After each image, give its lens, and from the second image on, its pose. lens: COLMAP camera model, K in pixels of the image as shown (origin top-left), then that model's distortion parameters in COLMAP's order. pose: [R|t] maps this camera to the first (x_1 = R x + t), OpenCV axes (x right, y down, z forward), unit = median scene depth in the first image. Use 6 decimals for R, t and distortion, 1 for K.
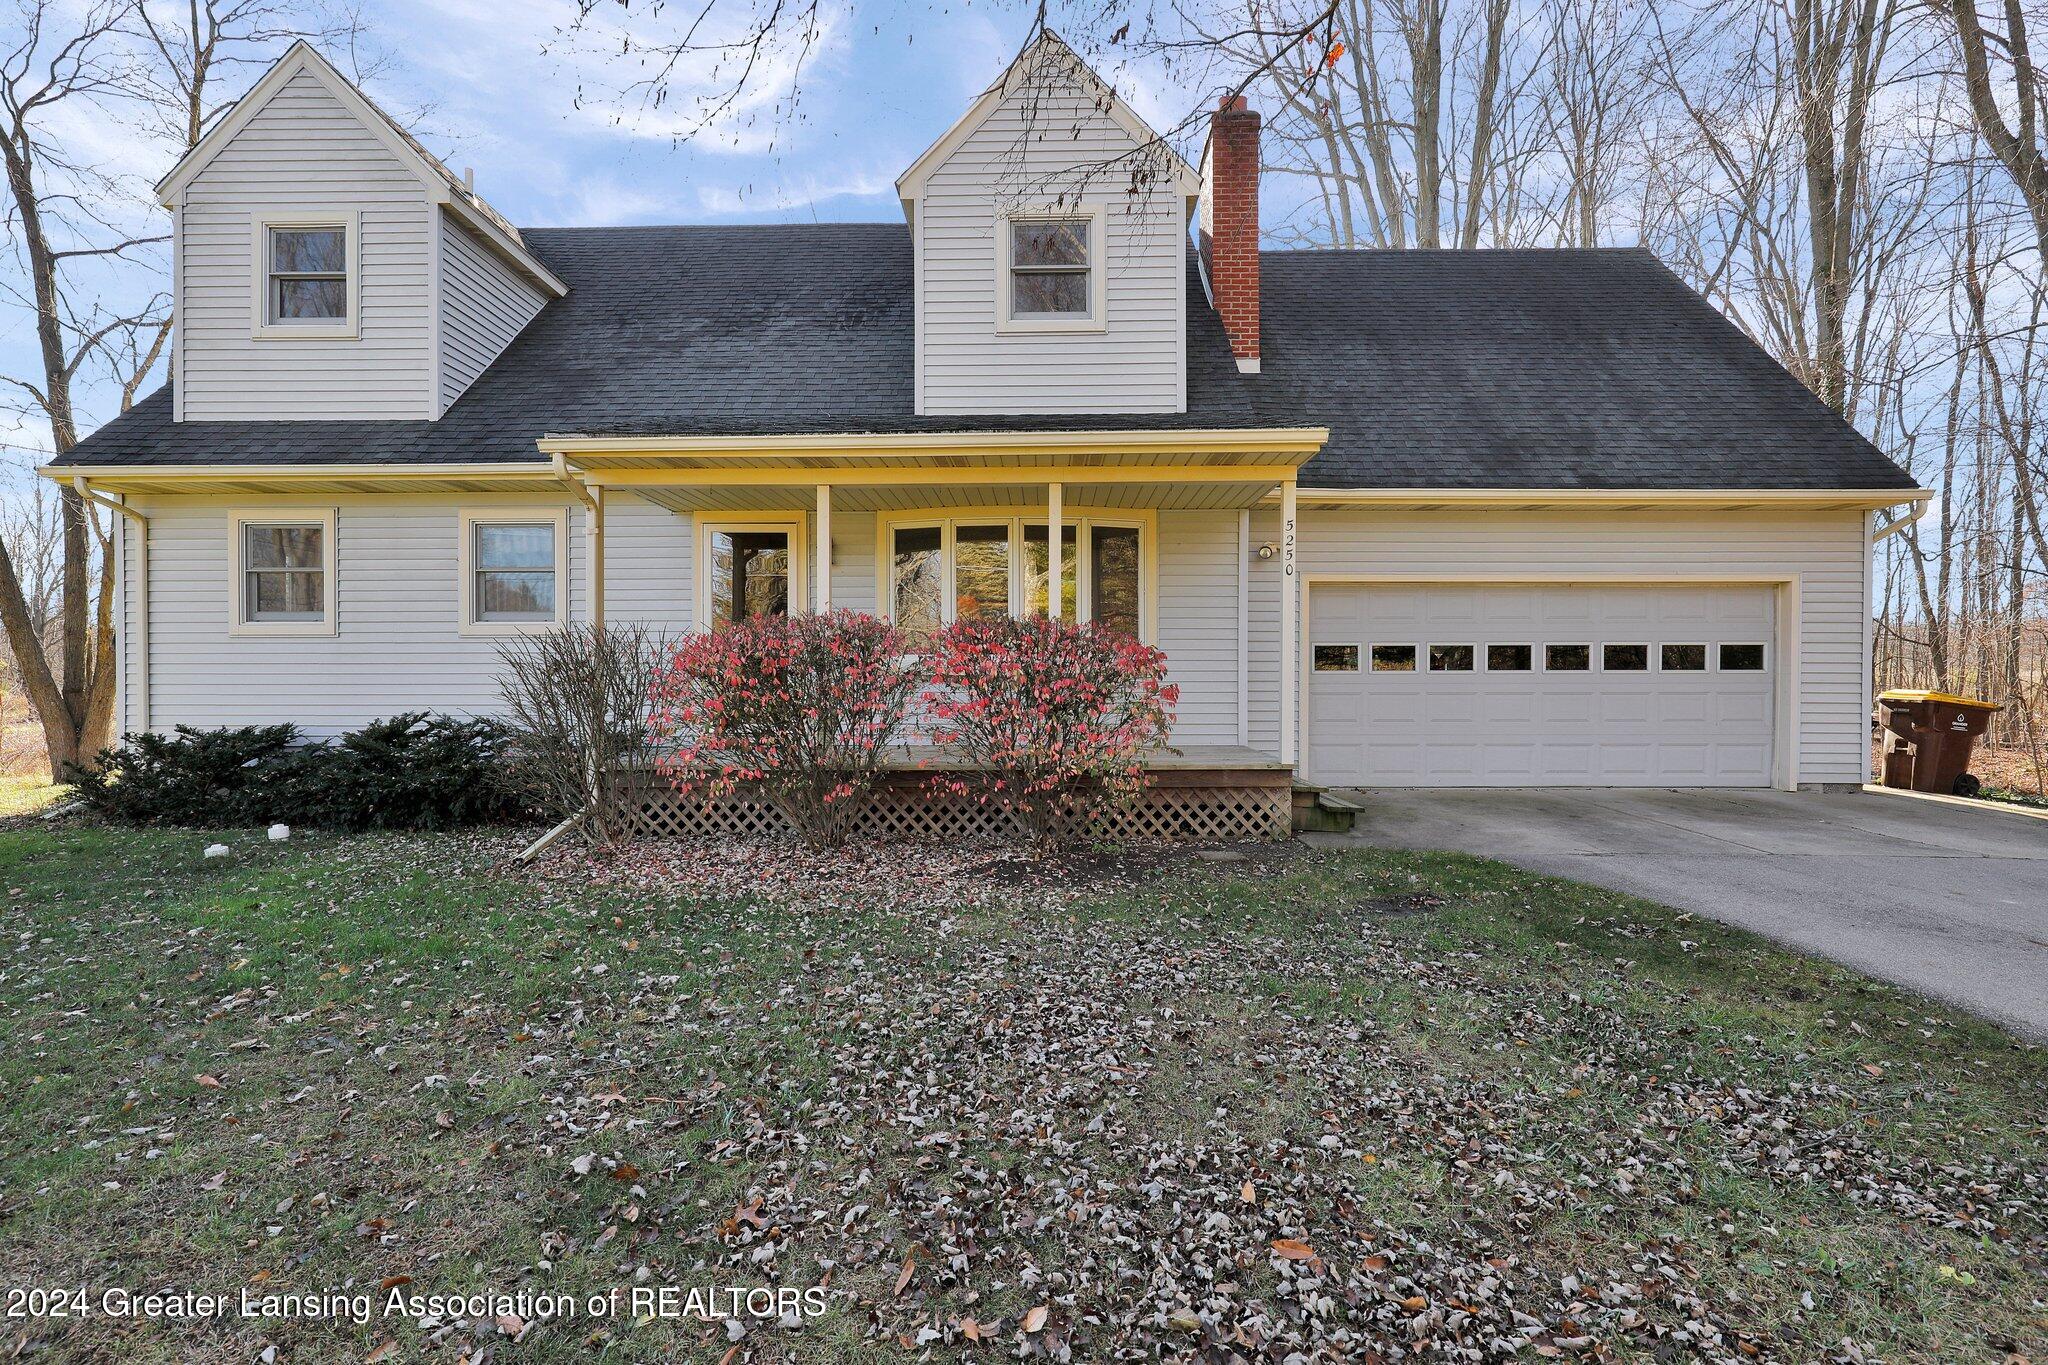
lens RADIAL K [[918.3, 0, 1022.0], [0, 918.3, 683.5], [0, 0, 1]] dist [0.000021, 0.000027]
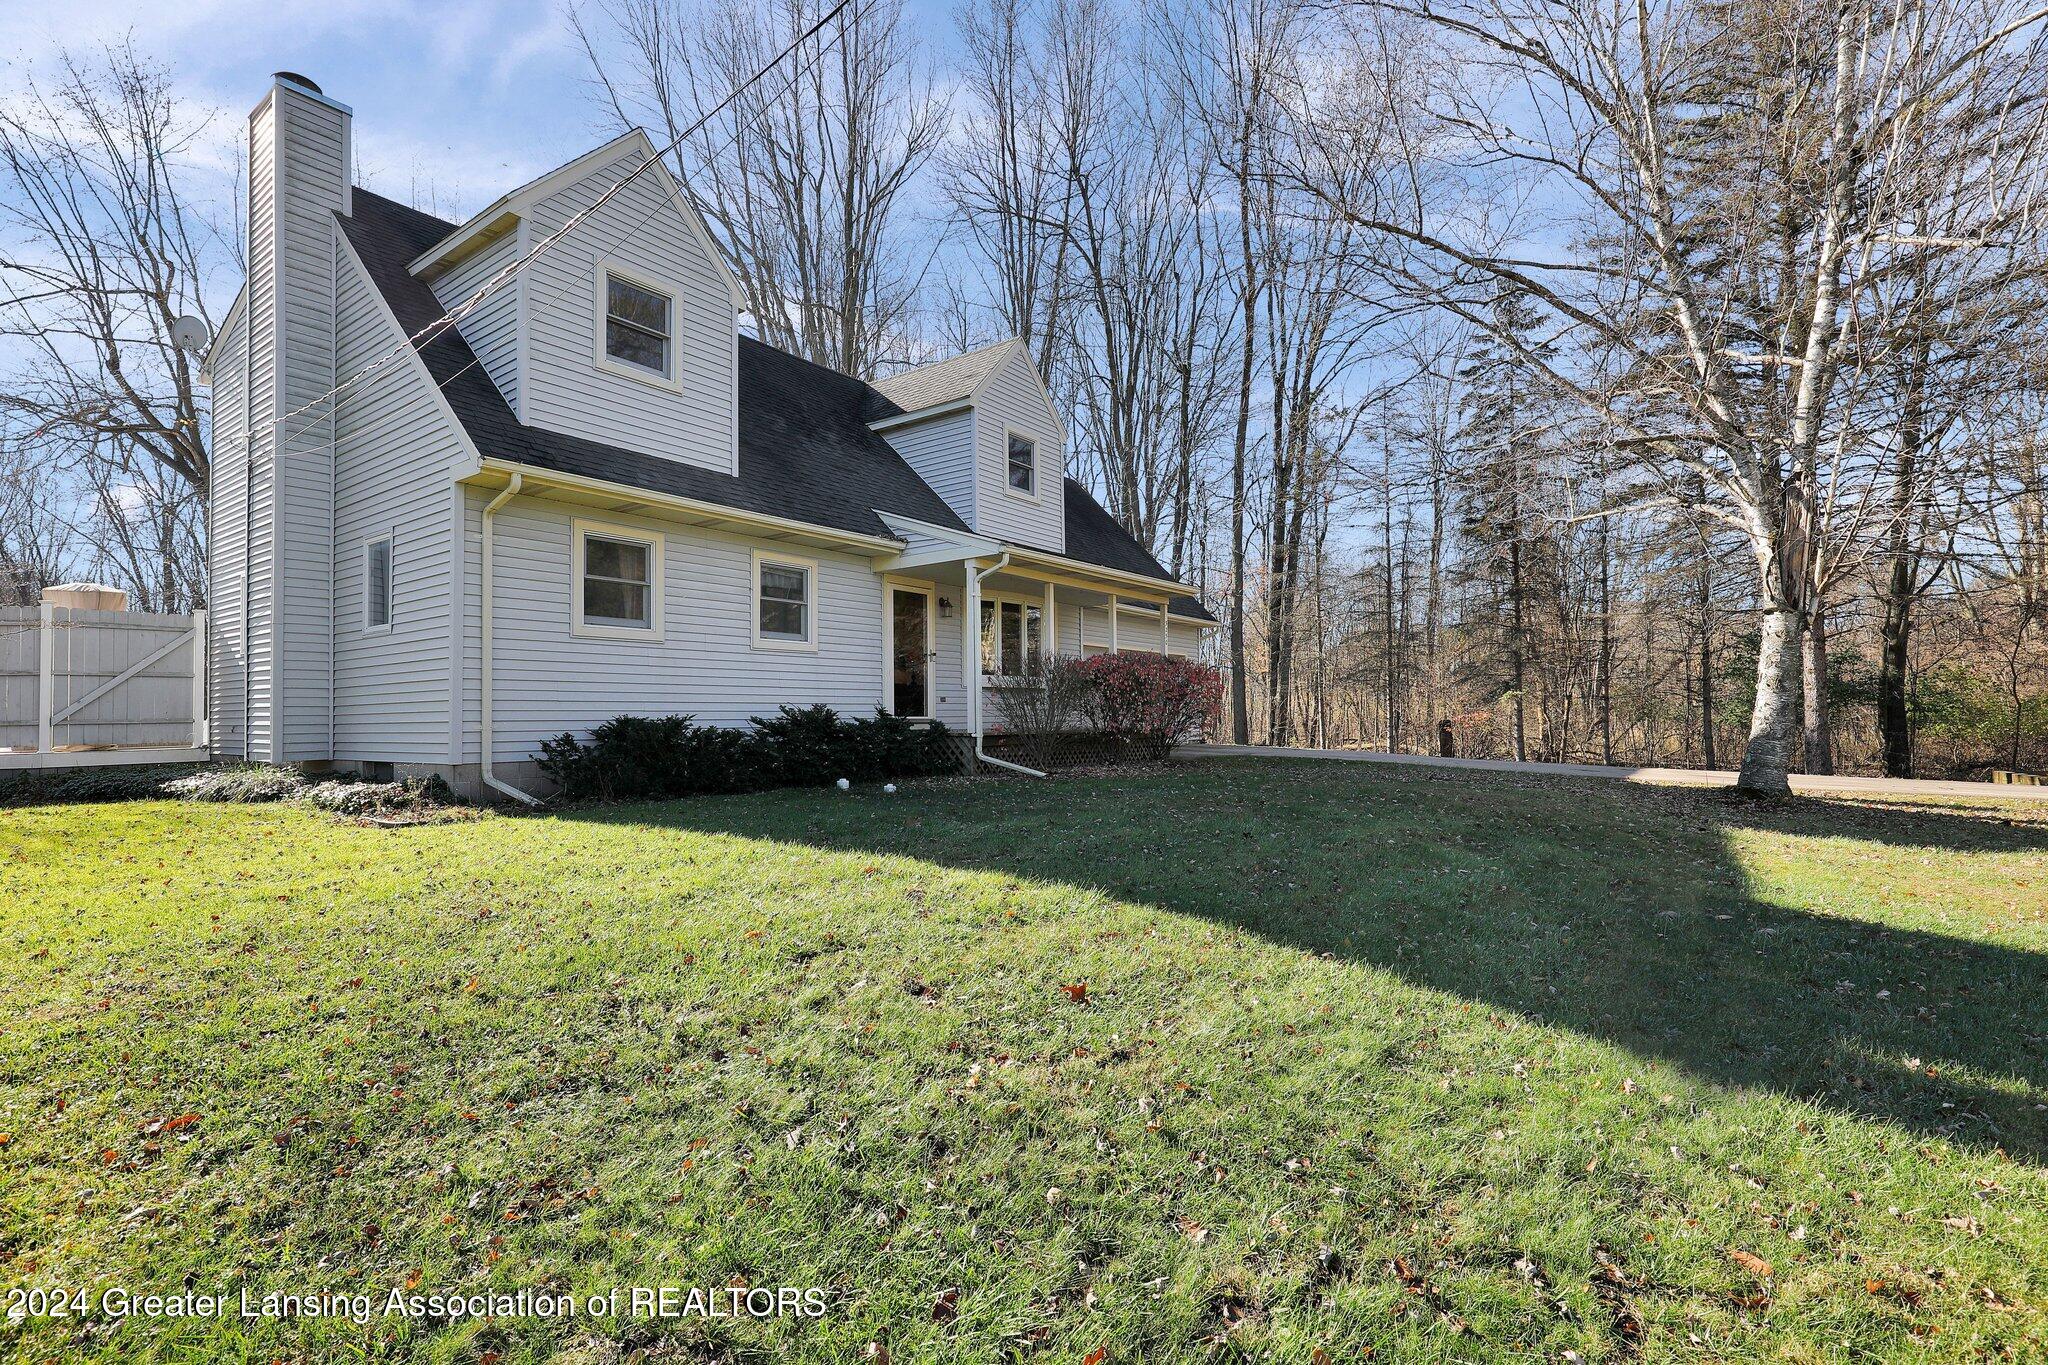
lens RADIAL K [[918.3, 0, 1029.9], [0, 918.3, 693.6], [0, 0, 1]] dist [0.000021, 0.000027]
pose [[0.577710, 0.020133, 0.815993, -1.429136], [-0.002006, 0.999728, -0.023246, 0.040573], [-0.816239, 0.011793, 0.577594, -0.064813]]
